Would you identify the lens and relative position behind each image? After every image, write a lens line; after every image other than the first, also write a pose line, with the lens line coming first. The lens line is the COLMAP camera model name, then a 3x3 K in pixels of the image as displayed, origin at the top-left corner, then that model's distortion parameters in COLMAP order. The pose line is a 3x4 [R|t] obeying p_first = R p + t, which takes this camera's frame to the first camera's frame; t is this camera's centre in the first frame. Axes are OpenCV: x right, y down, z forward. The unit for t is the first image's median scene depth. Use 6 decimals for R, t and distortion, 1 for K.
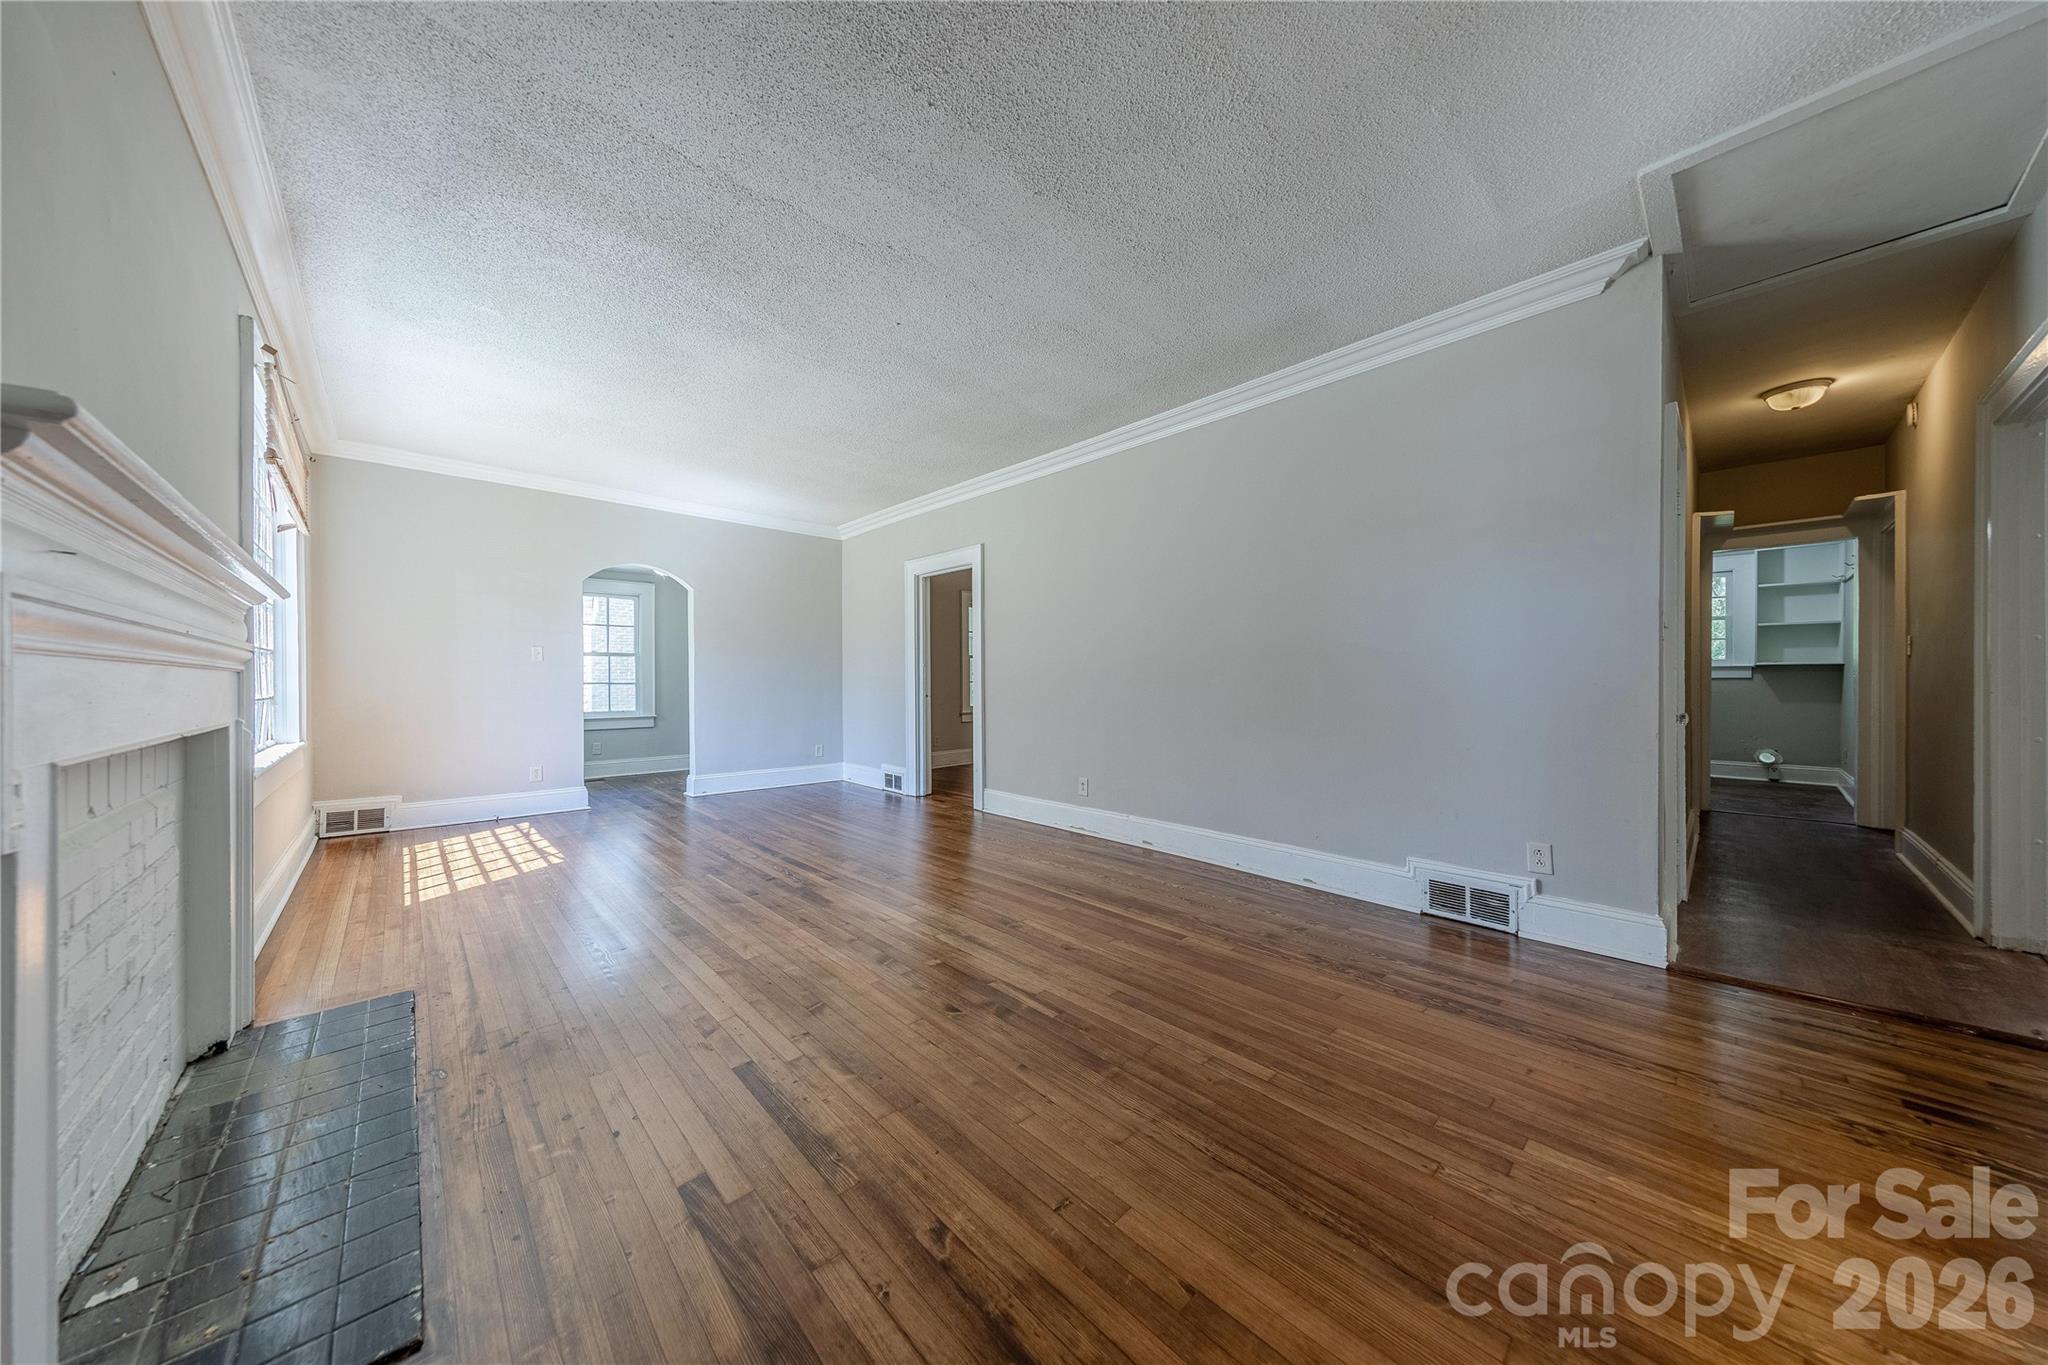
lens RADIAL K [[671.8, 0, 1009.1], [0, 671.8, 678.9], [0, 0, 1]] dist [0.008650, 0.000034]
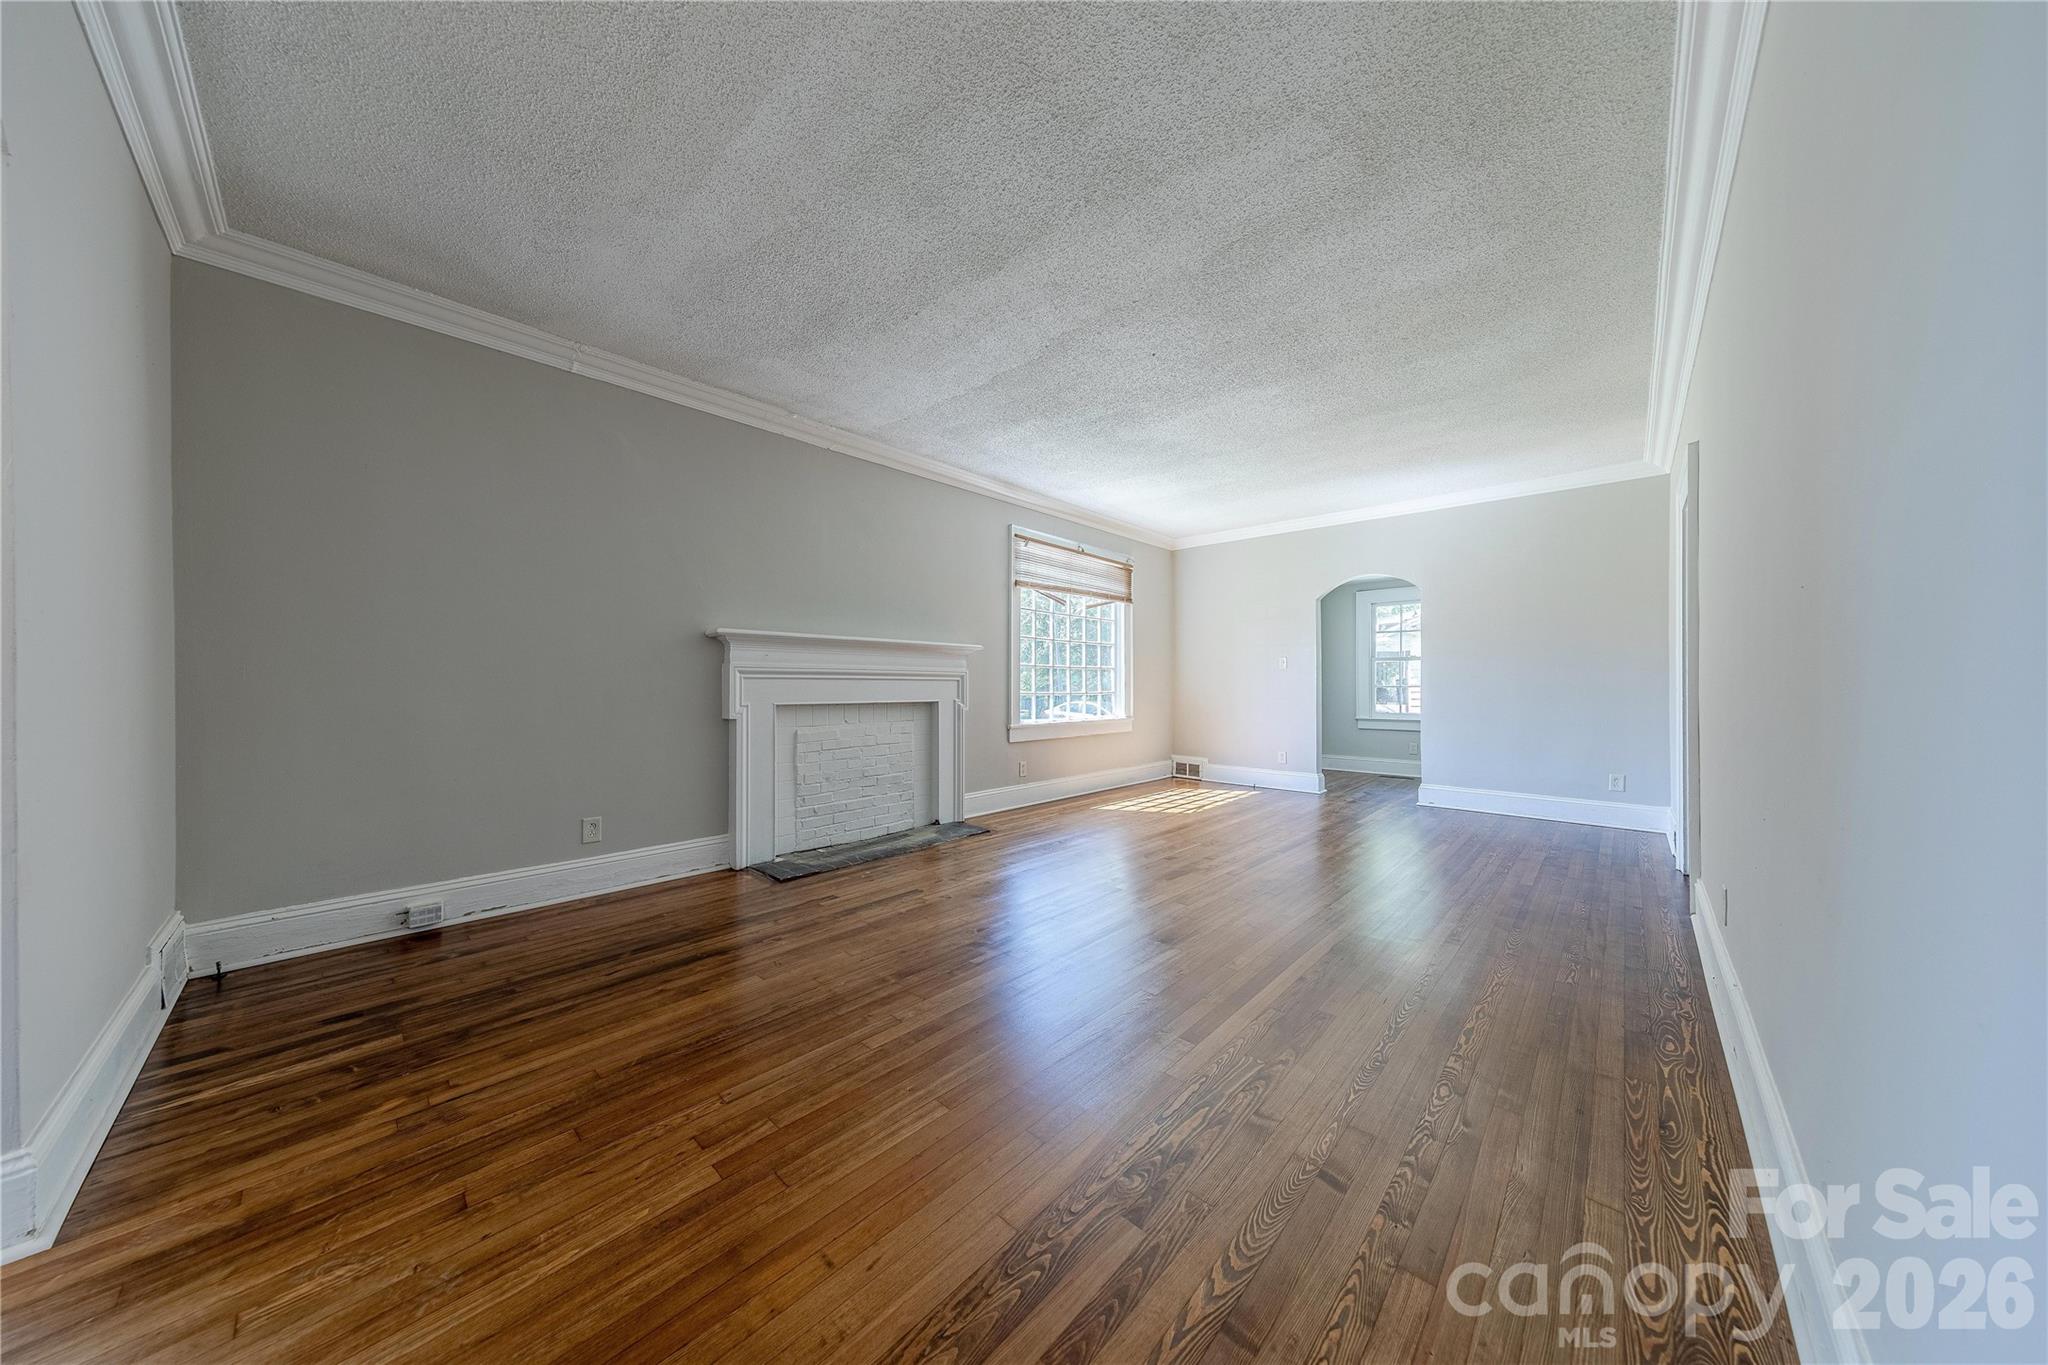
lens RADIAL K [[671.8, 0, 1009.1], [0, 671.8, 678.9], [0, 0, 1]] dist [0.008650, 0.000034]
pose [[0.042436, -0.004881, -0.999087, 1.637284], [0.000285, 0.999988, -0.004874, -0.003683], [0.999099, -0.000078, 0.042437, 1.293263]]
